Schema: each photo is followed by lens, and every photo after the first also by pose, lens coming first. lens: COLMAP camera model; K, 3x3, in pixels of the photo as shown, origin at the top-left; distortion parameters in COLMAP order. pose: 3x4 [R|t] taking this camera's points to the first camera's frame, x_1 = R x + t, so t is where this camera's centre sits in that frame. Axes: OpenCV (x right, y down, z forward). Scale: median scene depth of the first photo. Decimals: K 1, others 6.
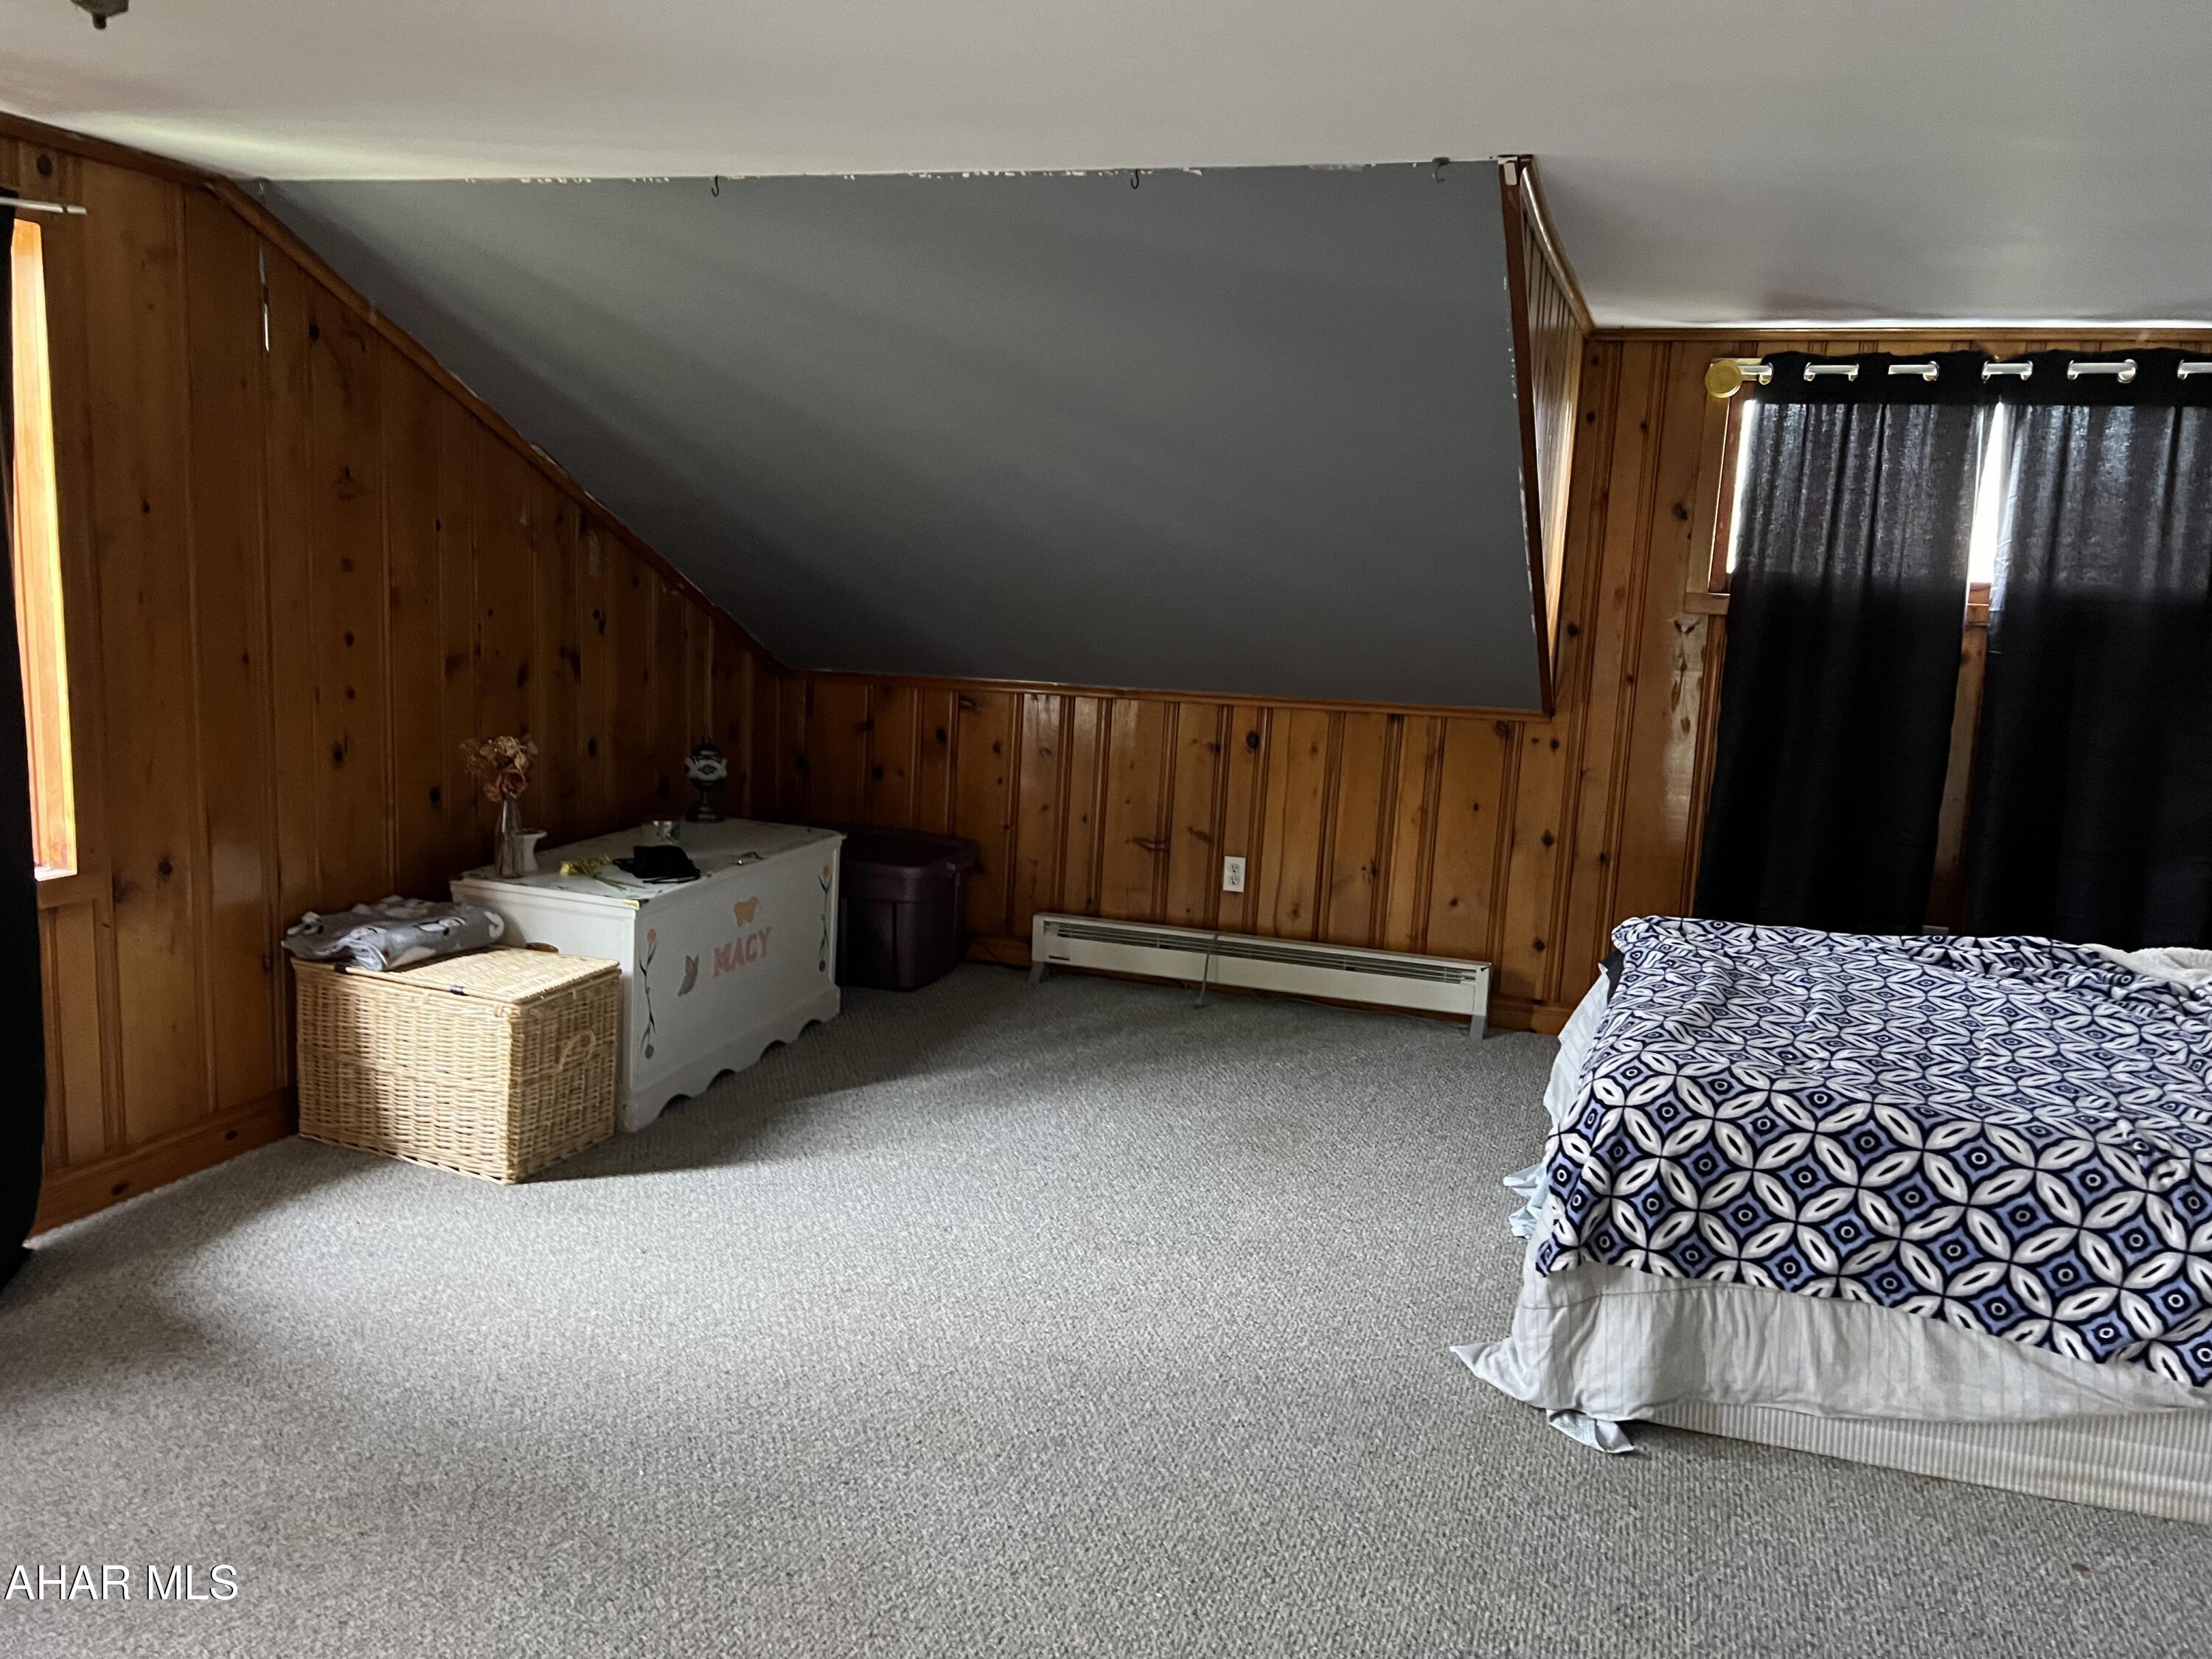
lens RADIAL K [[1692.1, 0, 1128.7], [0, 1692.1, 820.6], [0, 0, 1]] dist [0.073745, -0.082243]
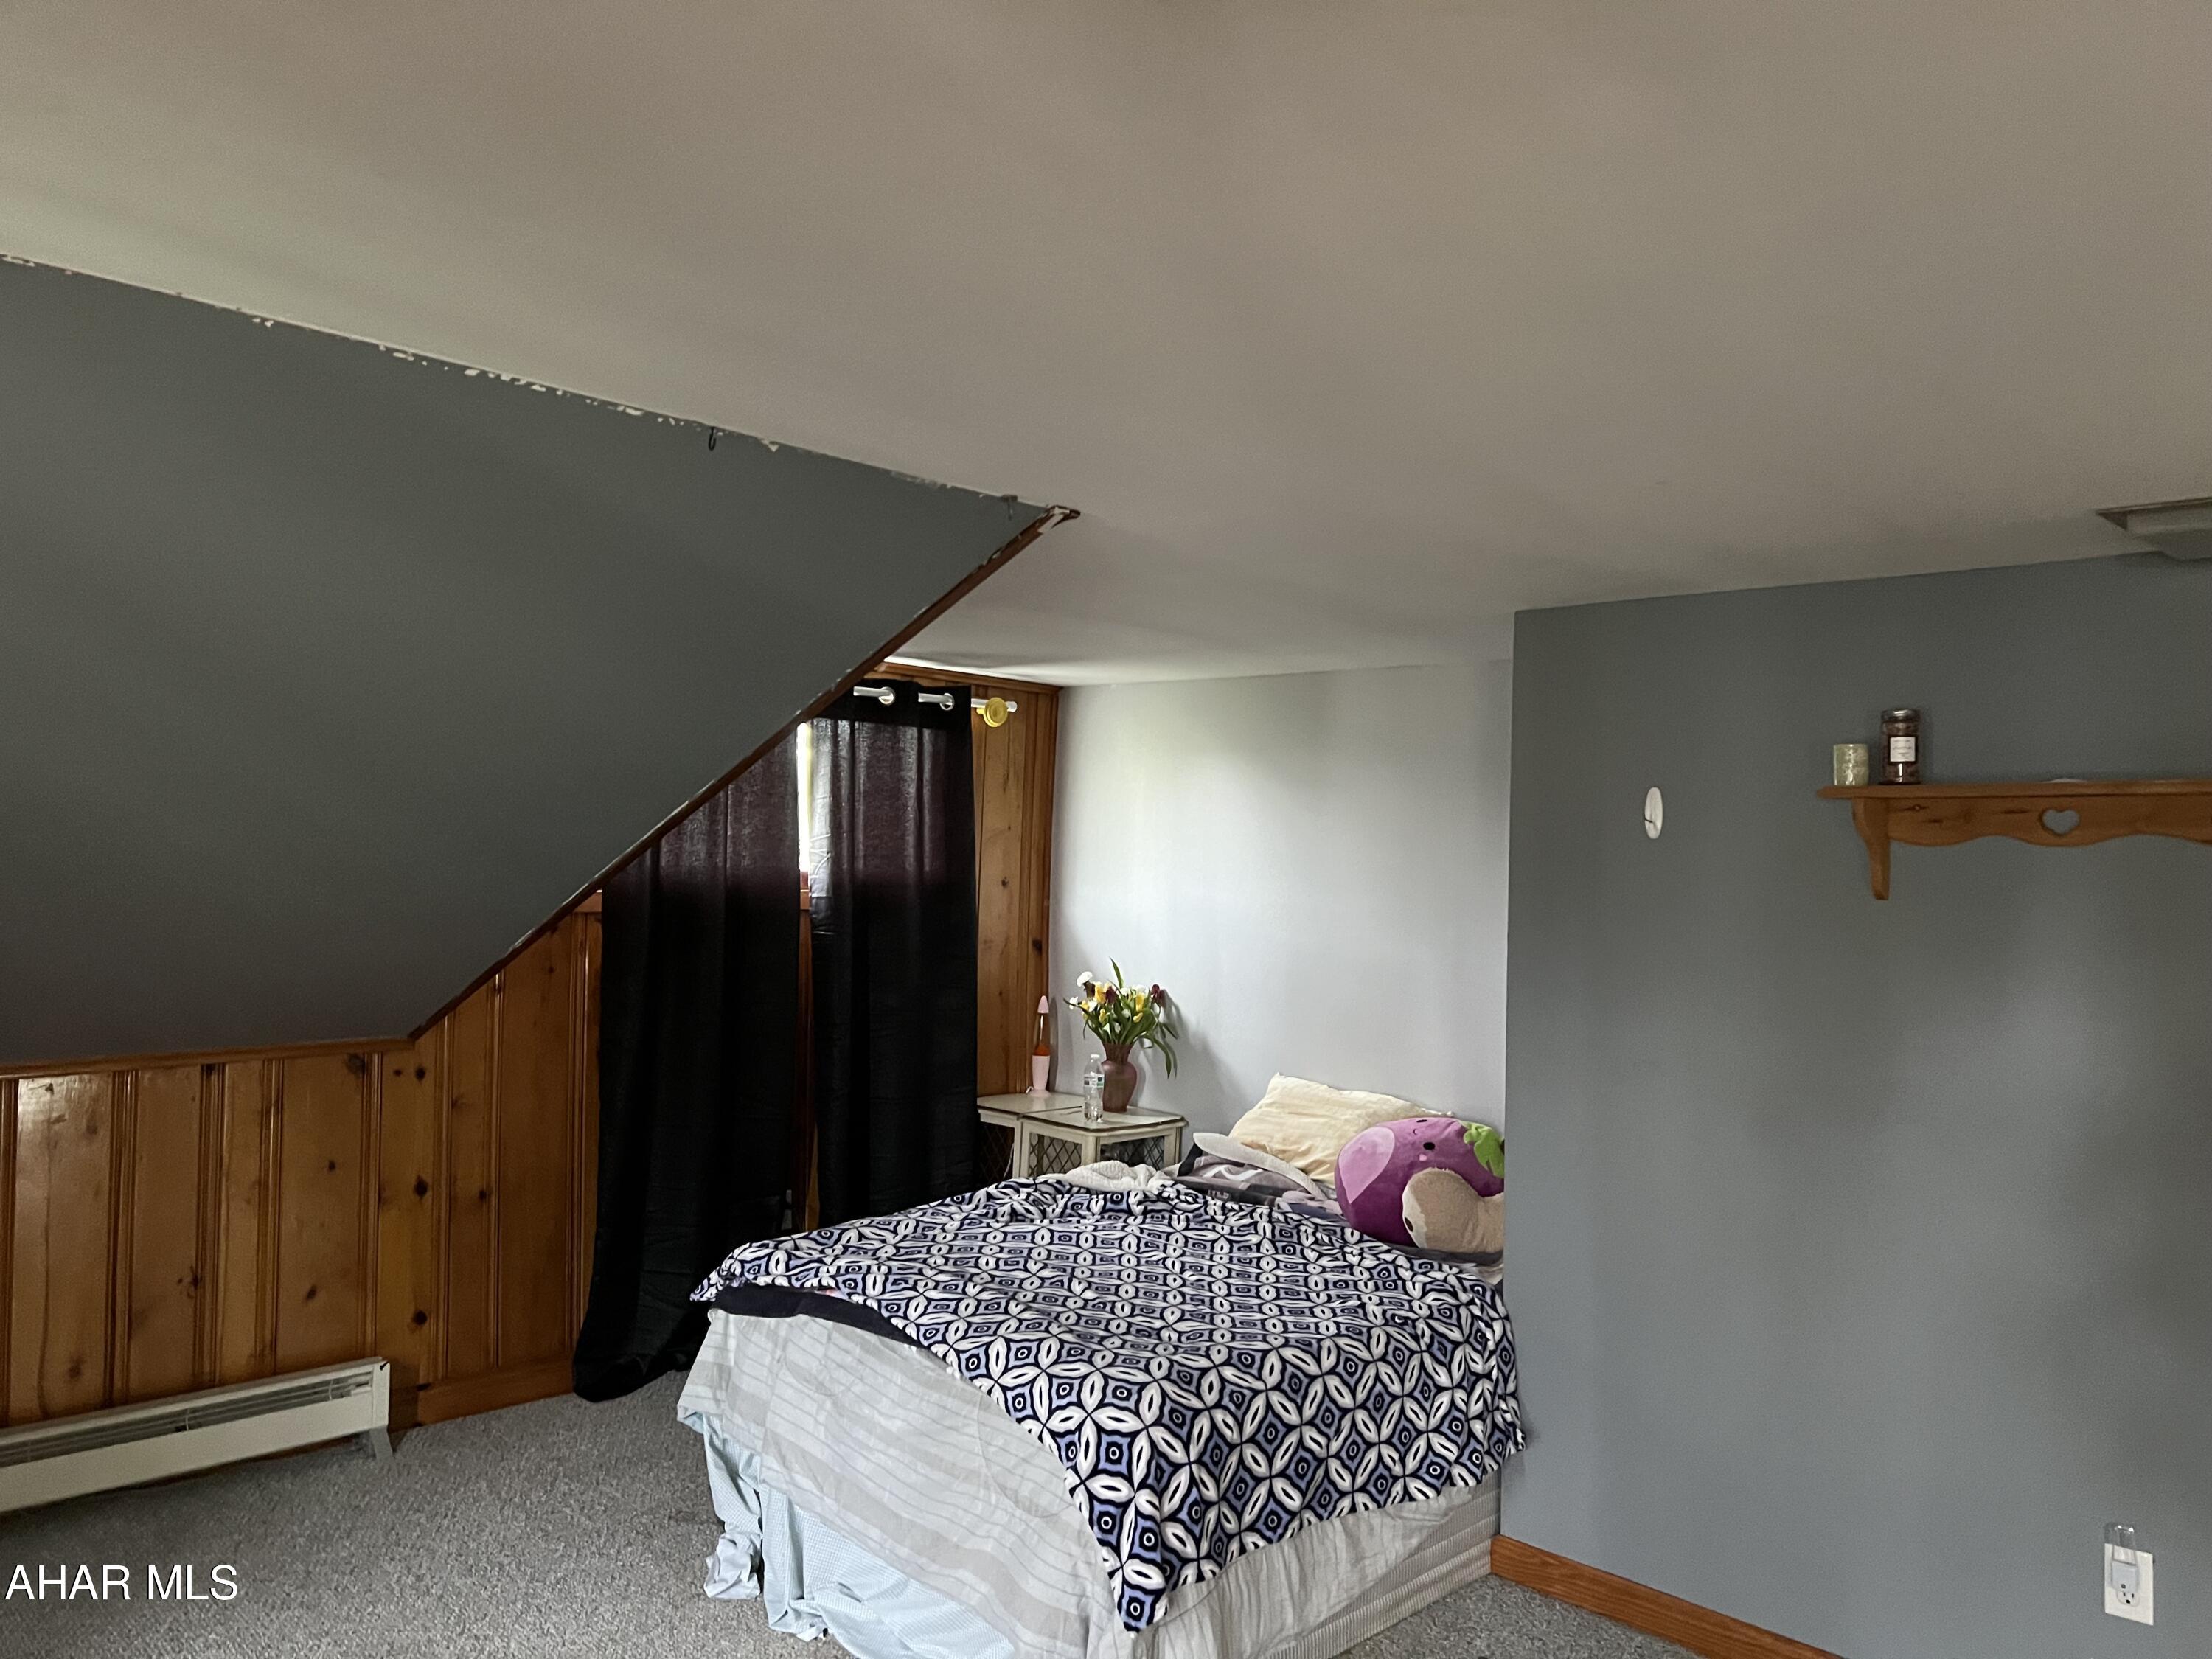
lens RADIAL K [[1692.1, 0, 1106.8], [0, 1692.1, 834.5], [0, 0, 1]] dist [0.073745, -0.082243]
pose [[0.429060, -0.021578, 0.903018, -0.518300], [0.129467, 0.990862, -0.037837, -0.121183], [-0.893950, 0.133146, 0.427932, 0.444062]]
